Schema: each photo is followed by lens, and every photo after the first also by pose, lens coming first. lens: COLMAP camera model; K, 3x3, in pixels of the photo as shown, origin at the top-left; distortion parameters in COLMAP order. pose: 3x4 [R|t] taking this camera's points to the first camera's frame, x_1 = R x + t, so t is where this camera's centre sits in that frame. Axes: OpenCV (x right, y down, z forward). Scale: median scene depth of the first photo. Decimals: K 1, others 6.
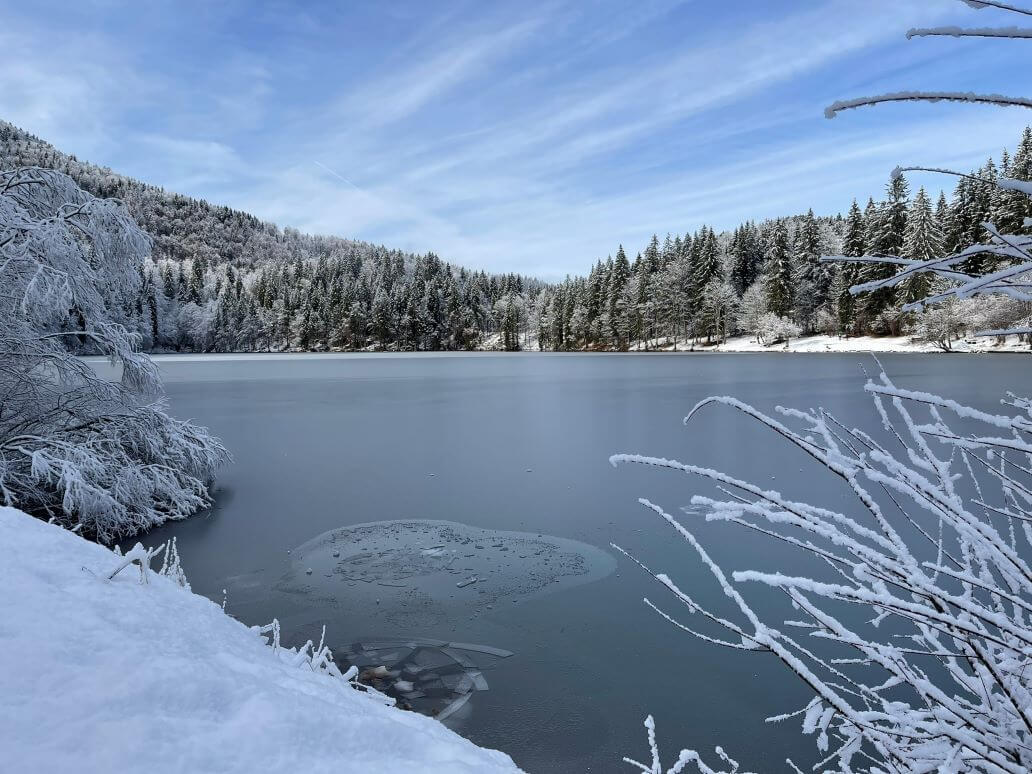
lens RADIAL K [[757.7, 0, 517.8], [0, 757.7, 372.1], [0, 0, 1]] dist [0.063354, -0.096435]
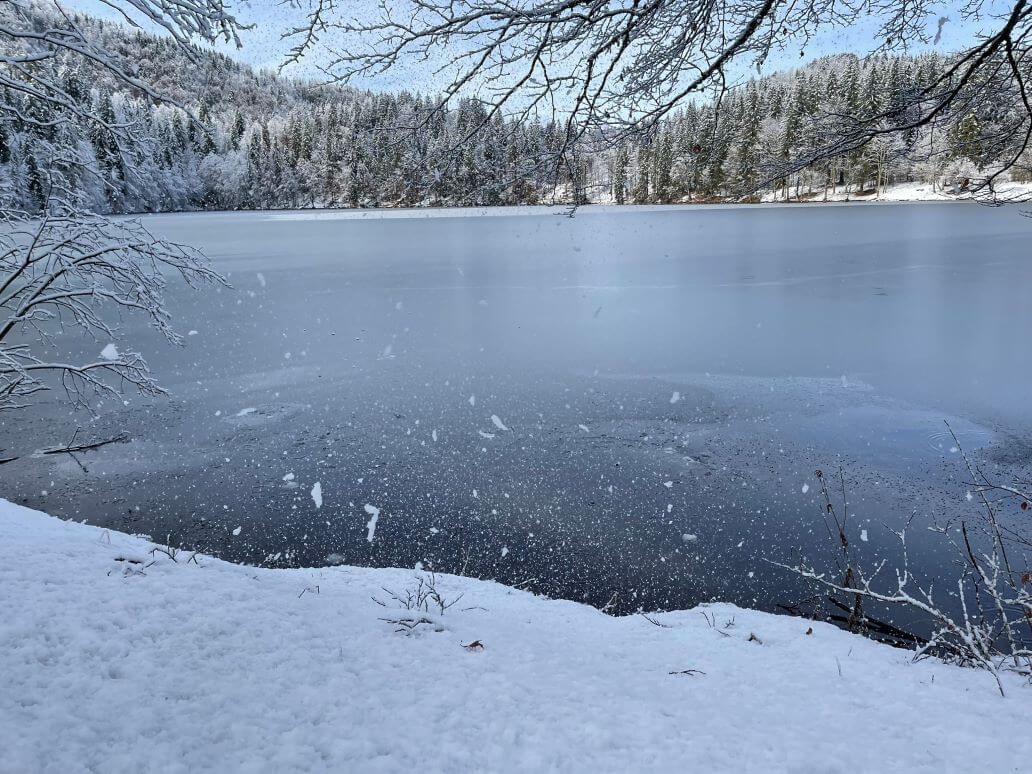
lens RADIAL K [[757.7, 0, 517.8], [0, 757.7, 372.1], [0, 0, 1]] dist [0.063354, -0.096435]
pose [[0.997990, -0.024454, 0.058464, -0.137568], [0.013079, 0.982168, 0.187549, -0.001504], [-0.062007, -0.186408, 0.980514, 0.036294]]
